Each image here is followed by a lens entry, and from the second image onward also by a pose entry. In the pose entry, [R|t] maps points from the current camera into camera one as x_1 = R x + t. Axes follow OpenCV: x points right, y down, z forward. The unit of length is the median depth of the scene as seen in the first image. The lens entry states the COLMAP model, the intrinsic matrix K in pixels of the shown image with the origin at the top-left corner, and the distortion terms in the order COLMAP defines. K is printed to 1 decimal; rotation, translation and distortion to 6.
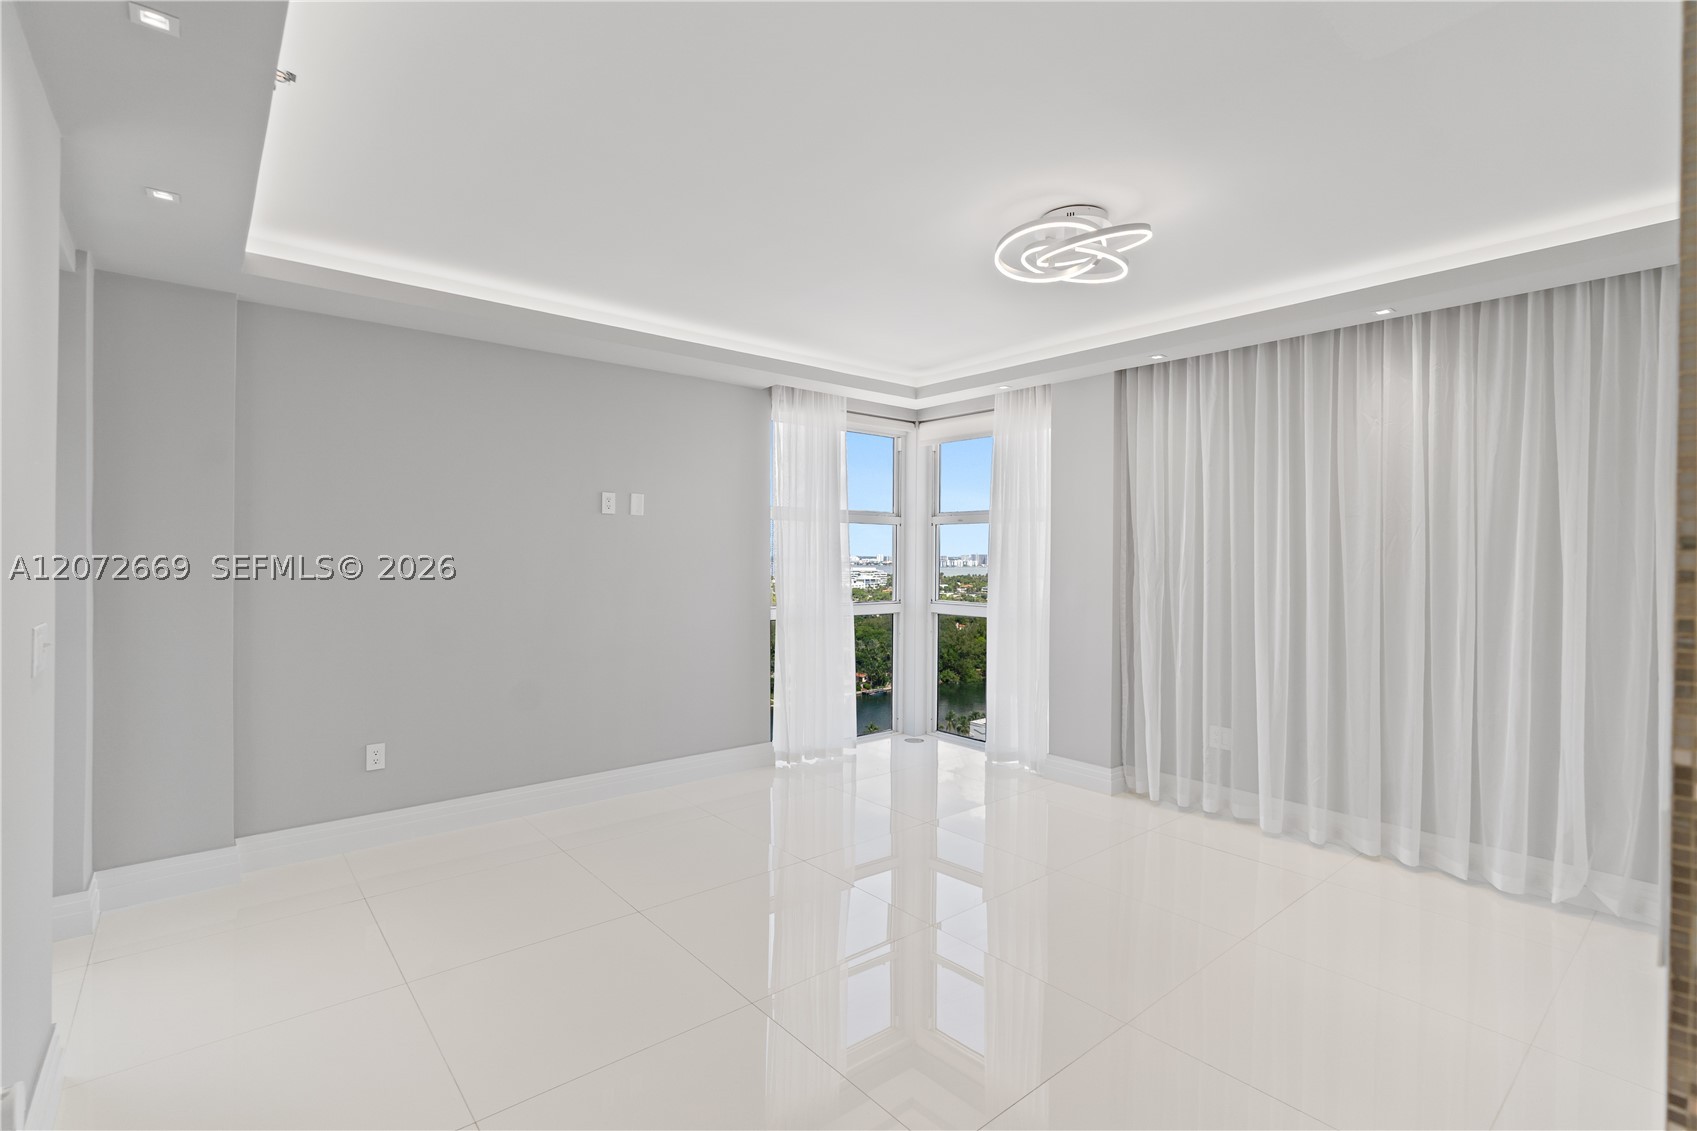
lens RADIAL K [[773.9, 0, 835.7], [0, 773.9, 561.7], [0, 0, 1]] dist [-0.008722, 0.002918]
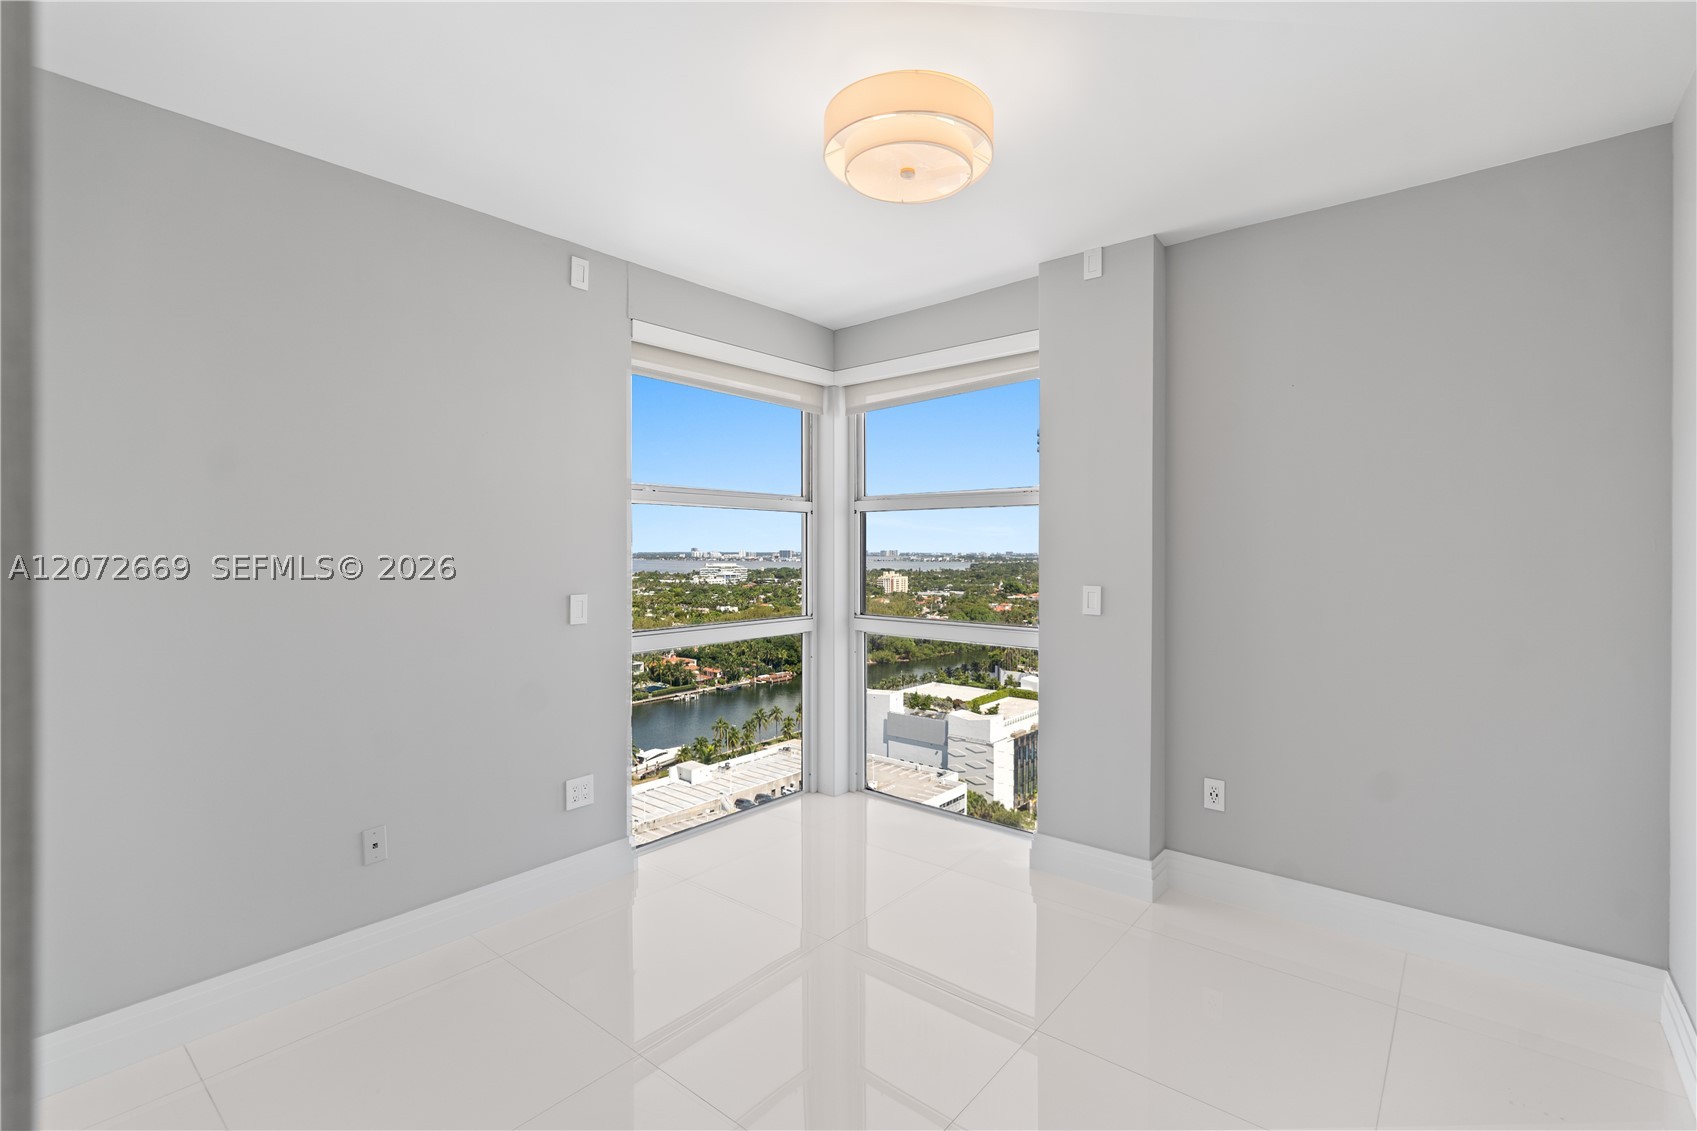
lens RADIAL K [[773.9, 0, 854.2], [0, 773.9, 552.7], [0, 0, 1]] dist [-0.008722, 0.002918]
pose [[0.977488, -0.012043, 0.210647, -0.033135], [0.012587, 0.999920, -0.001242, -0.007977], [-0.210616, 0.003865, 0.977561, 0.276949]]
